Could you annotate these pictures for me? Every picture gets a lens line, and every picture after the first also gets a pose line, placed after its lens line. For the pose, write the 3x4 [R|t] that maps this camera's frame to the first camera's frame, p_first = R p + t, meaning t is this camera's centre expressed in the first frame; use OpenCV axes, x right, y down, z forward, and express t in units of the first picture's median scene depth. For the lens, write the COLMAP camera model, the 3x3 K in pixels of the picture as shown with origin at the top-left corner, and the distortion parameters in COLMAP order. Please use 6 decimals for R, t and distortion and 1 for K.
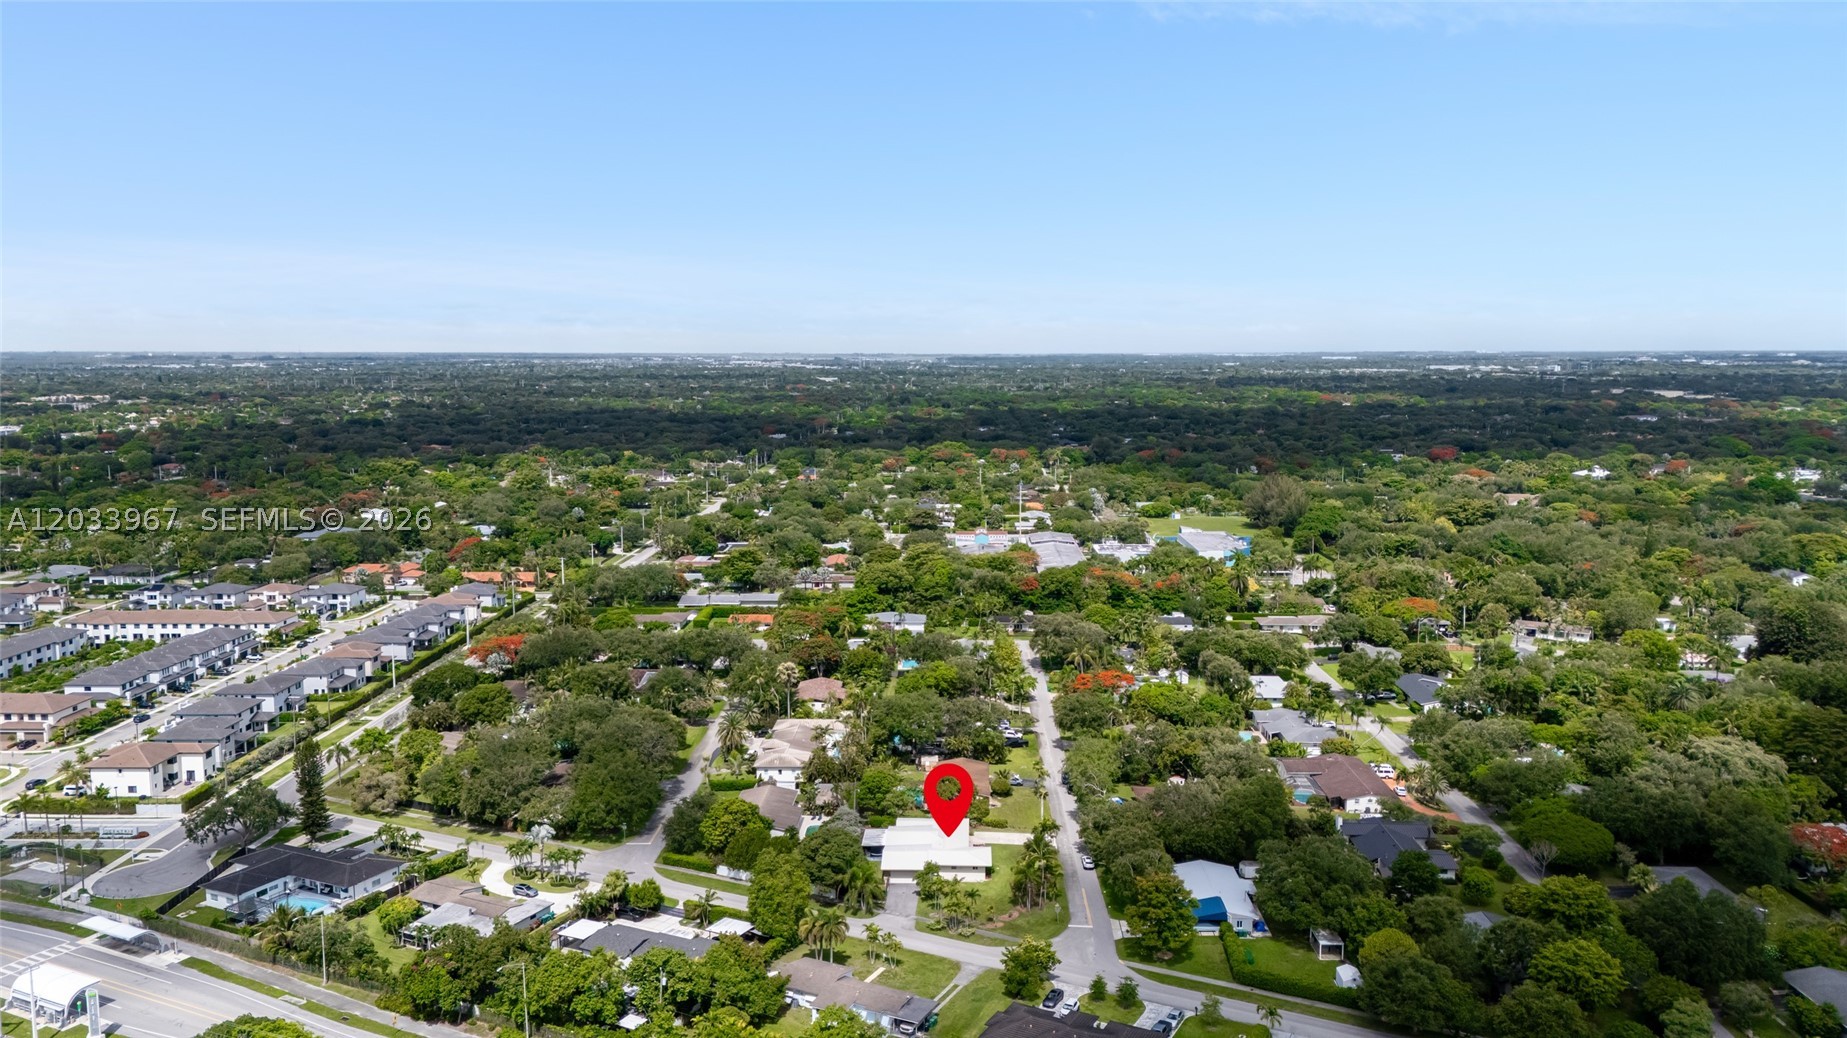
lens RADIAL K [[1357.8, 0, 930.7], [0, 1357.8, 528.0], [0, 0, 1]] dist [0.068963, -0.052612]
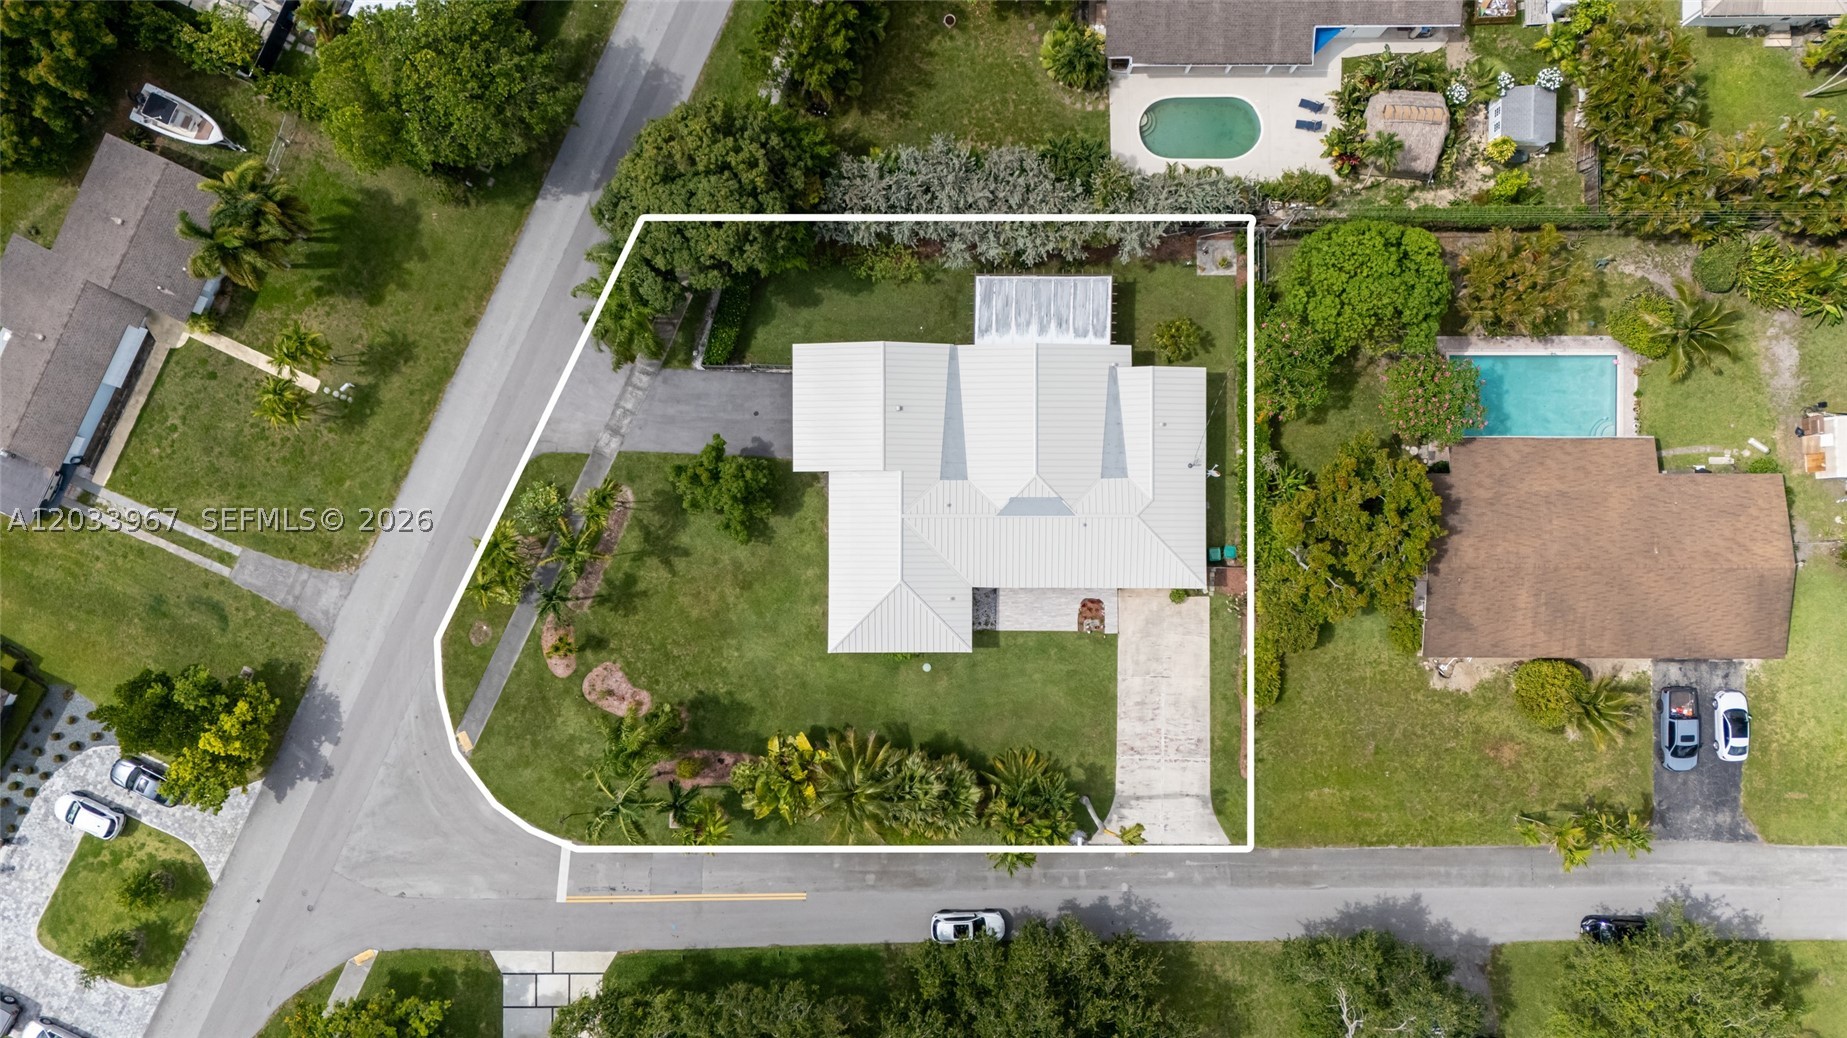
lens RADIAL K [[1357.8, 0, 930.7], [0, 1357.8, 528.0], [0, 0, 1]] dist [0.068963, -0.052612]
pose [[0.029597, 0.999442, -0.015476, 0.016190], [-0.132191, 0.019261, 0.991037, -0.095390], [0.990782, -0.027286, 0.132688, 0.862956]]
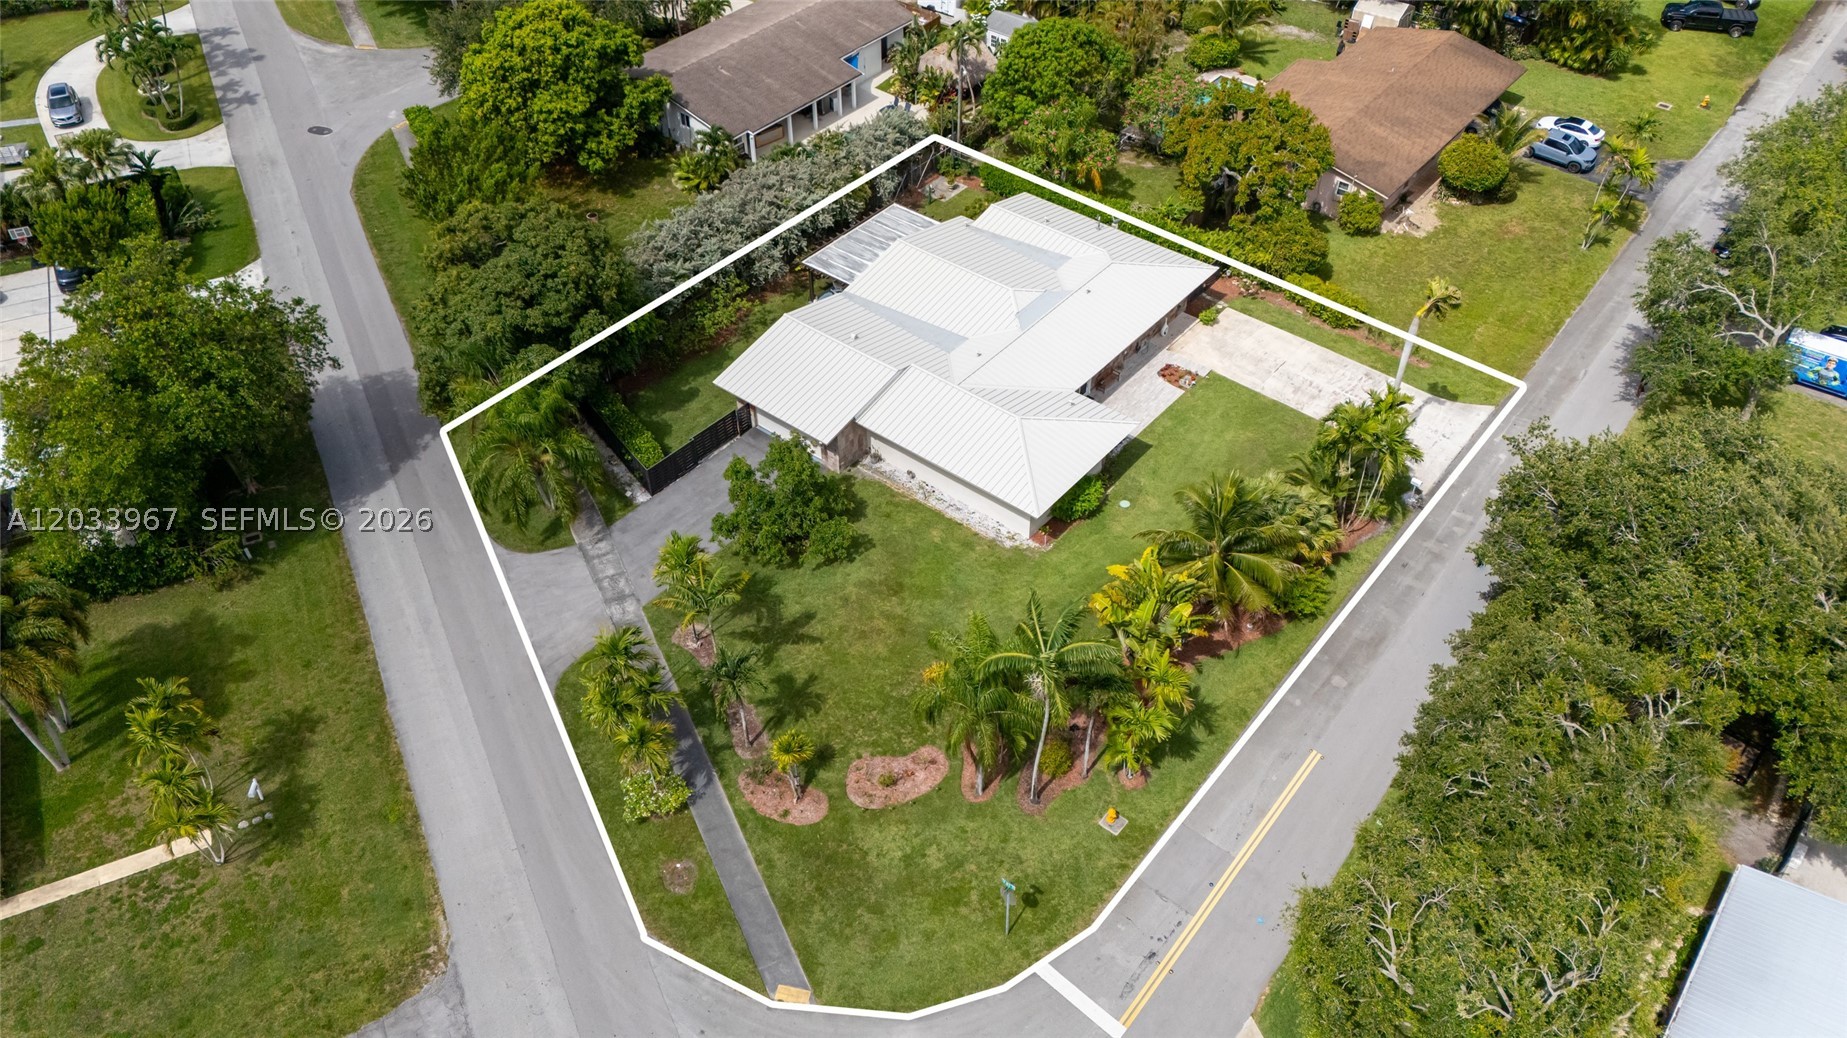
lens RADIAL K [[1357.8, 0, 930.7], [0, 1357.8, 528.0], [0, 0, 1]] dist [0.068963, -0.052612]
pose [[0.798701, 0.418496, -0.432364, 0.126986], [-0.081439, 0.787106, 0.611418, 0.076950], [0.596192, -0.453129, 0.662744, 0.712322]]
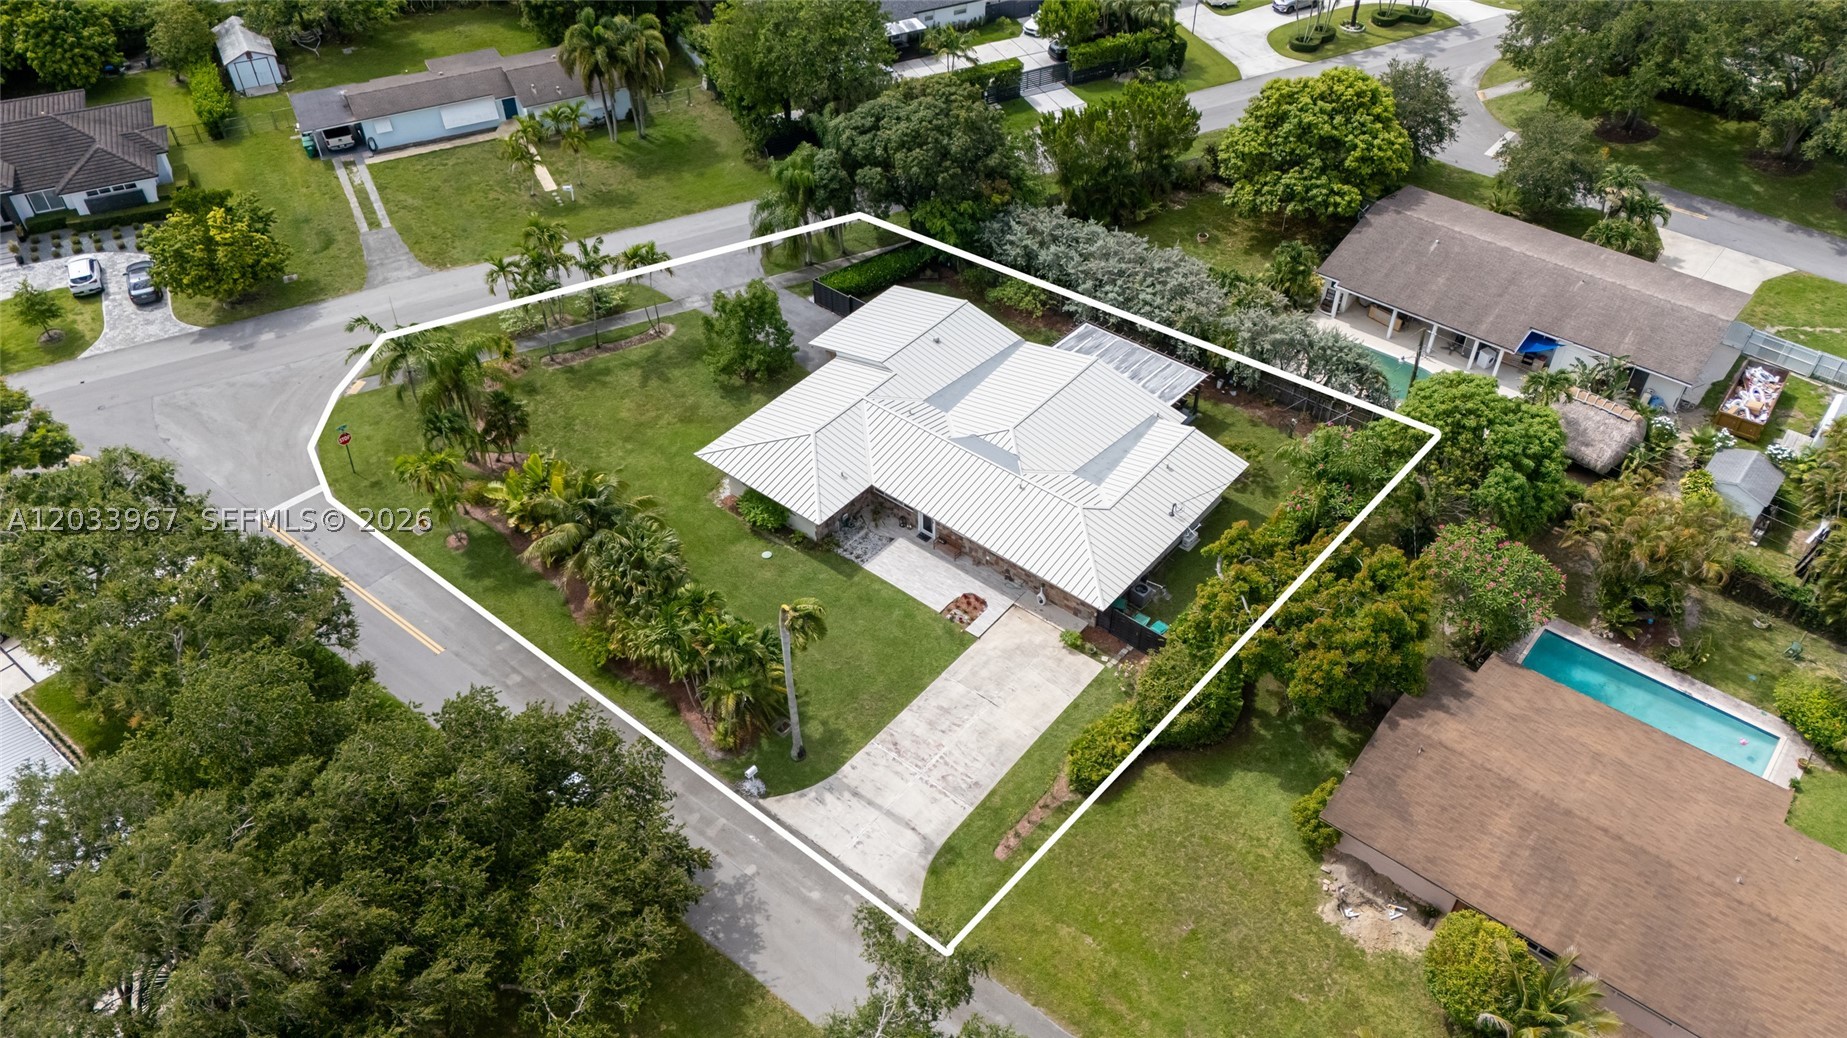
lens RADIAL K [[1357.8, 0, 930.7], [0, 1357.8, 528.0], [0, 0, 1]] dist [0.068963, -0.052612]
pose [[-0.606154, 0.544294, -0.579932, 0.174868], [-0.100328, 0.671004, 0.734634, 0.025642], [0.788994, 0.503485, -0.352124, 1.019109]]
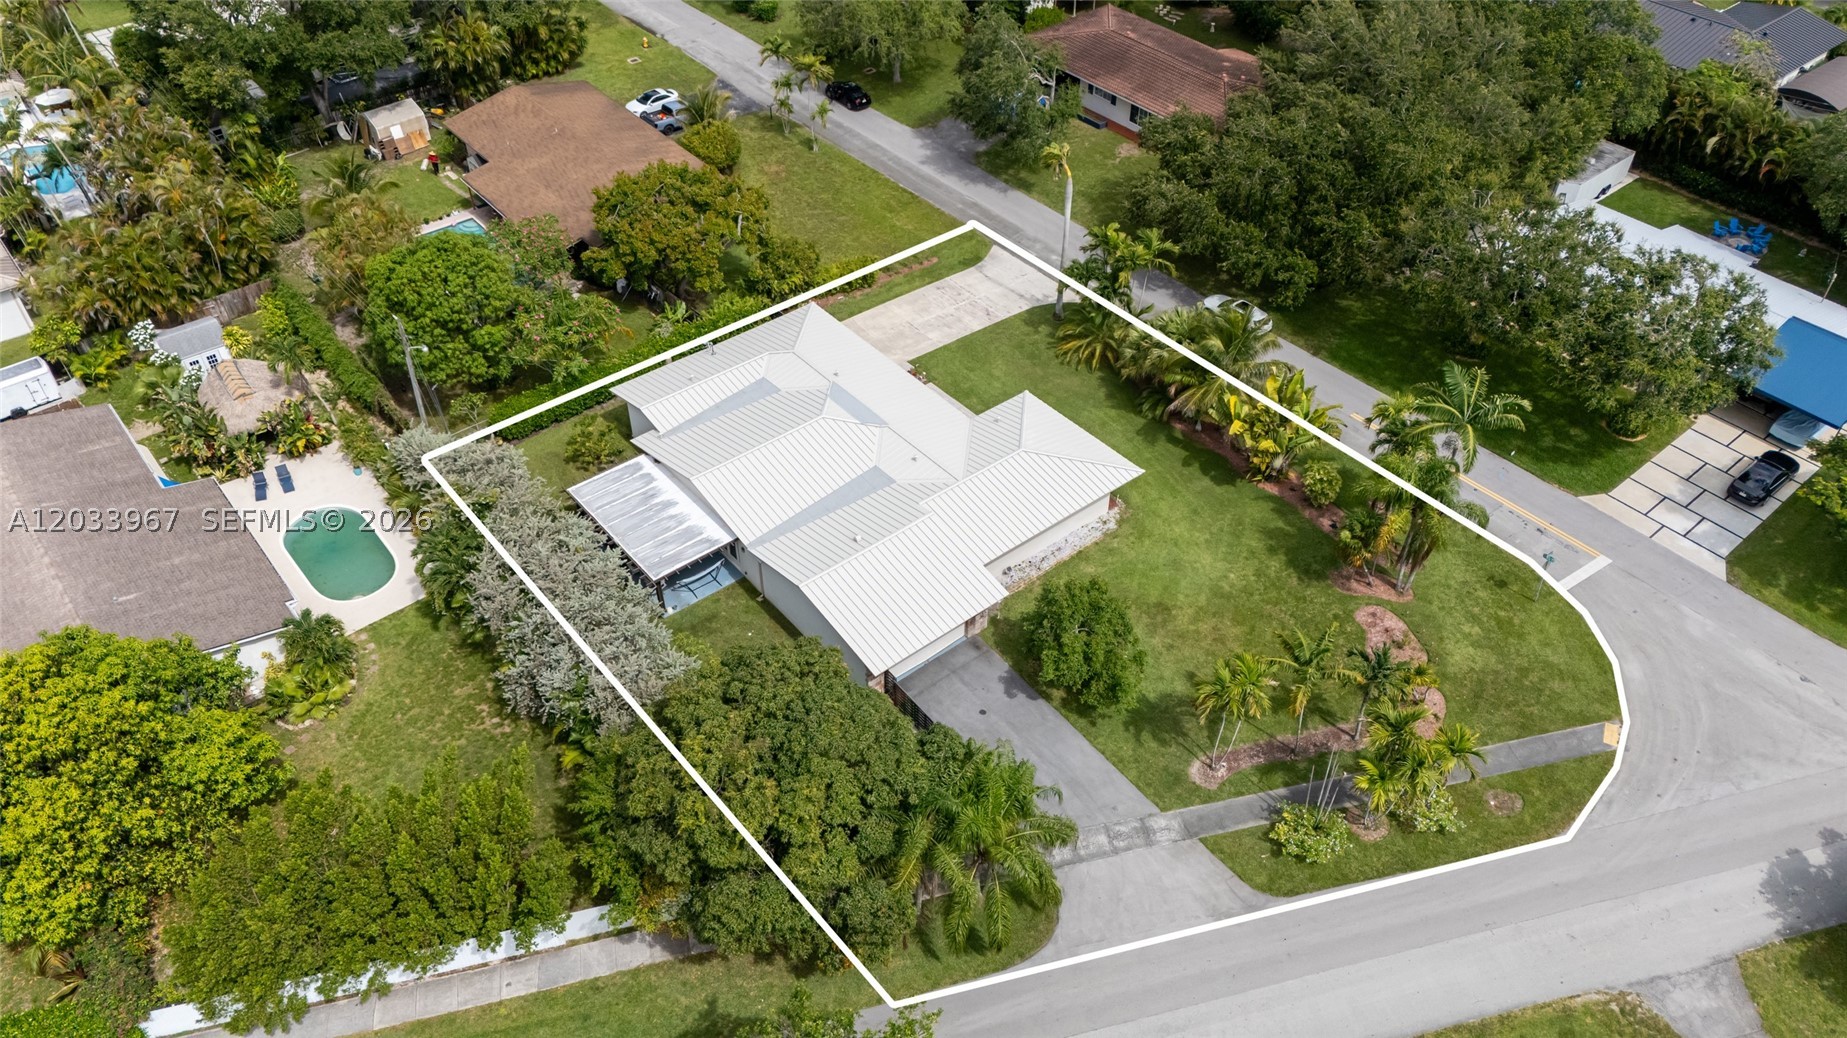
lens RADIAL K [[1357.8, 0, 930.7], [0, 1357.8, 528.0], [0, 0, 1]] dist [0.068963, -0.052612]
pose [[0.752485, -0.443211, 0.487166, -0.121968], [0.084215, 0.798367, 0.596253, 0.069164], [-0.653203, -0.407645, 0.638084, 0.737558]]
